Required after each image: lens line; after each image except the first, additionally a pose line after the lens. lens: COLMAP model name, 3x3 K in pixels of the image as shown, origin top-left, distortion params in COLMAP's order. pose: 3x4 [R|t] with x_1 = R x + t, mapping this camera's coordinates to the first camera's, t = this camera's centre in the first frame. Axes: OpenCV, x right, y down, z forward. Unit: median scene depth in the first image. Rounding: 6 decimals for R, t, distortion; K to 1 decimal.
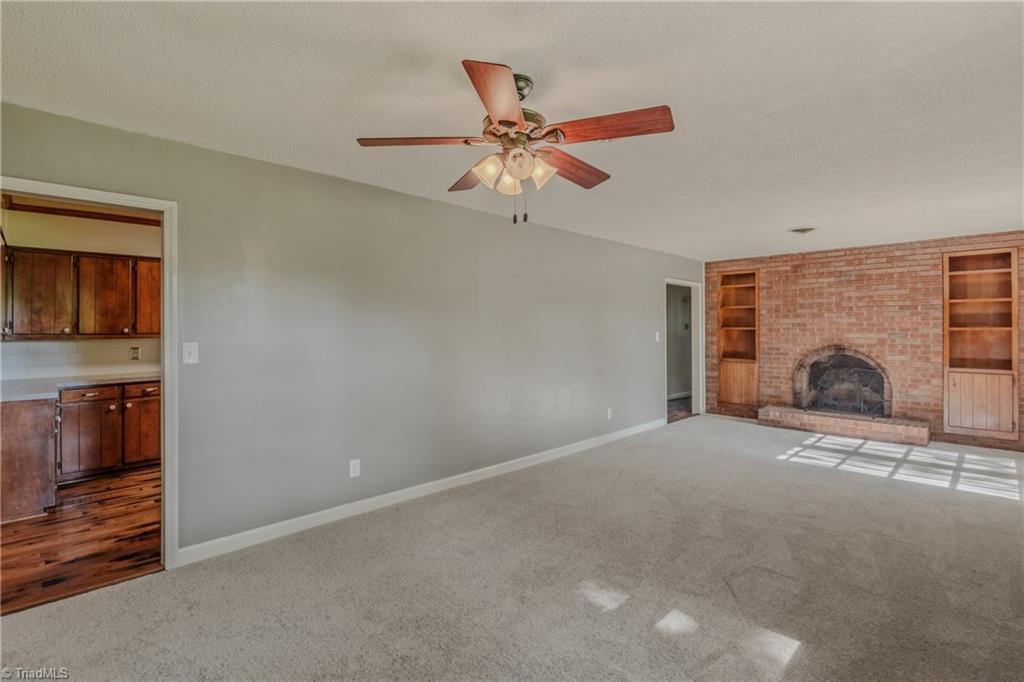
lens RADIAL K [[481.2, 0, 507.8], [0, 481.2, 331.6], [0, 0, 1]] dist [-0.000575, 0.000714]
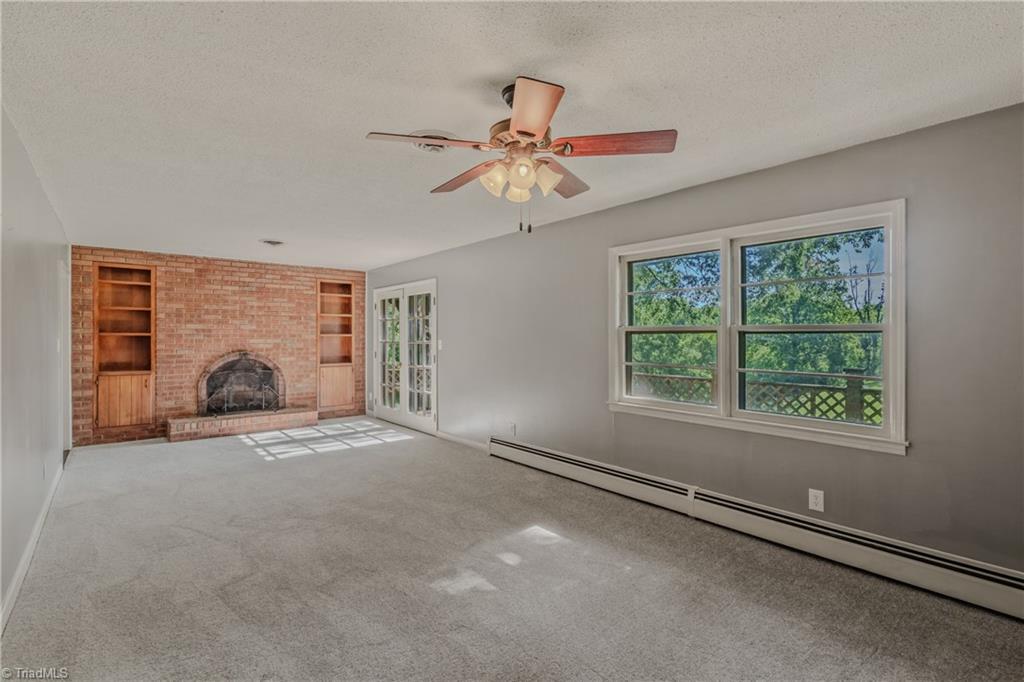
lens RADIAL K [[481.2, 0, 513.7], [0, 481.2, 339.4], [0, 0, 1]] dist [-0.000575, 0.000714]
pose [[0.070623, -0.006516, 0.997482, -0.343458], [0.004213, 0.999972, 0.006234, -0.000042], [-0.997494, 0.003762, 0.070649, 0.321265]]
